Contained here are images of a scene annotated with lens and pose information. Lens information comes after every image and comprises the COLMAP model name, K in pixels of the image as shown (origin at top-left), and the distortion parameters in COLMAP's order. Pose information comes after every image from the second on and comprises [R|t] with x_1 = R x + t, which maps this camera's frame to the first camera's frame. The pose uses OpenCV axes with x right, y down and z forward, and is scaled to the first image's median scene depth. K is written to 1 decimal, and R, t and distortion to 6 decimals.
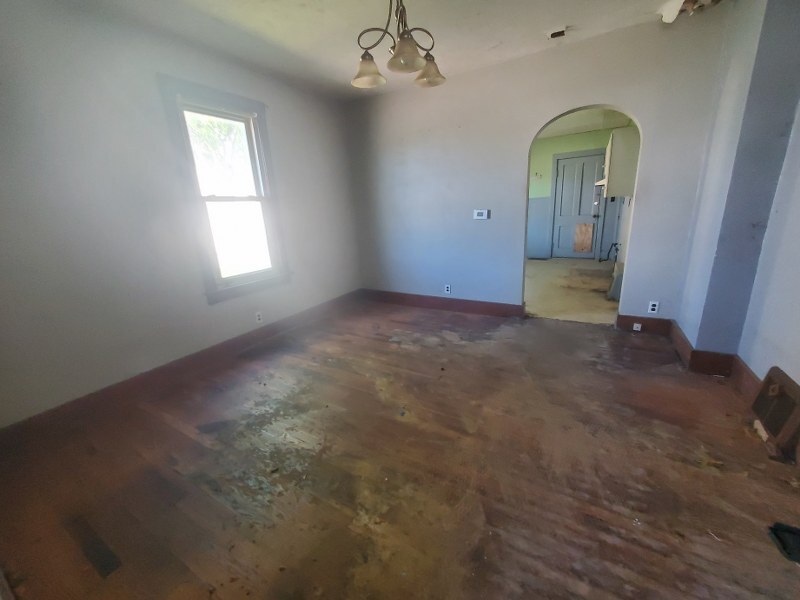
lens RADIAL K [[319.1, 0, 398.7], [0, 319.1, 298.3], [0, 0, 1]] dist [0.002535, 0.000324]
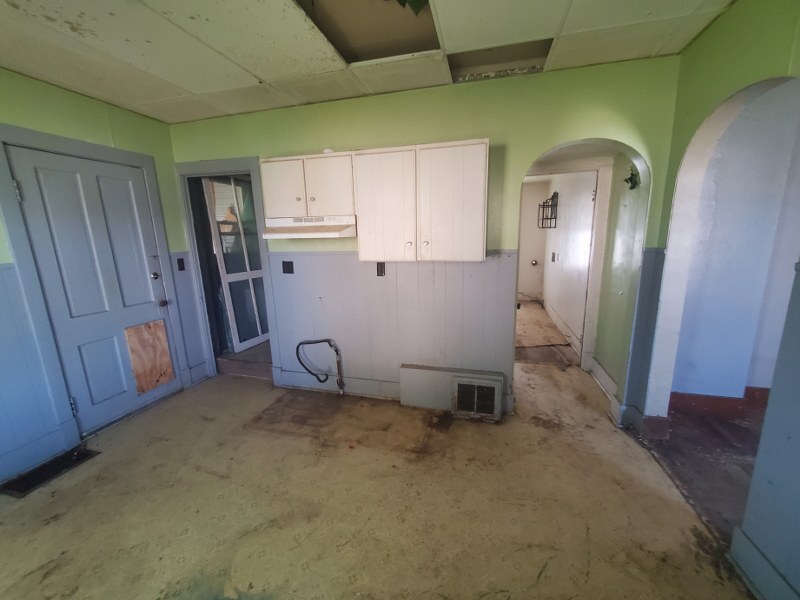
lens RADIAL K [[319.1, 0, 401.4], [0, 319.1, 301.9], [0, 0, 1]] dist [0.002535, 0.000324]
pose [[-0.267942, -0.122340, 0.955636, 0.103946], [0.302828, 0.930937, 0.204085, -0.245956], [-0.914605, 0.344076, -0.212389, 0.781502]]
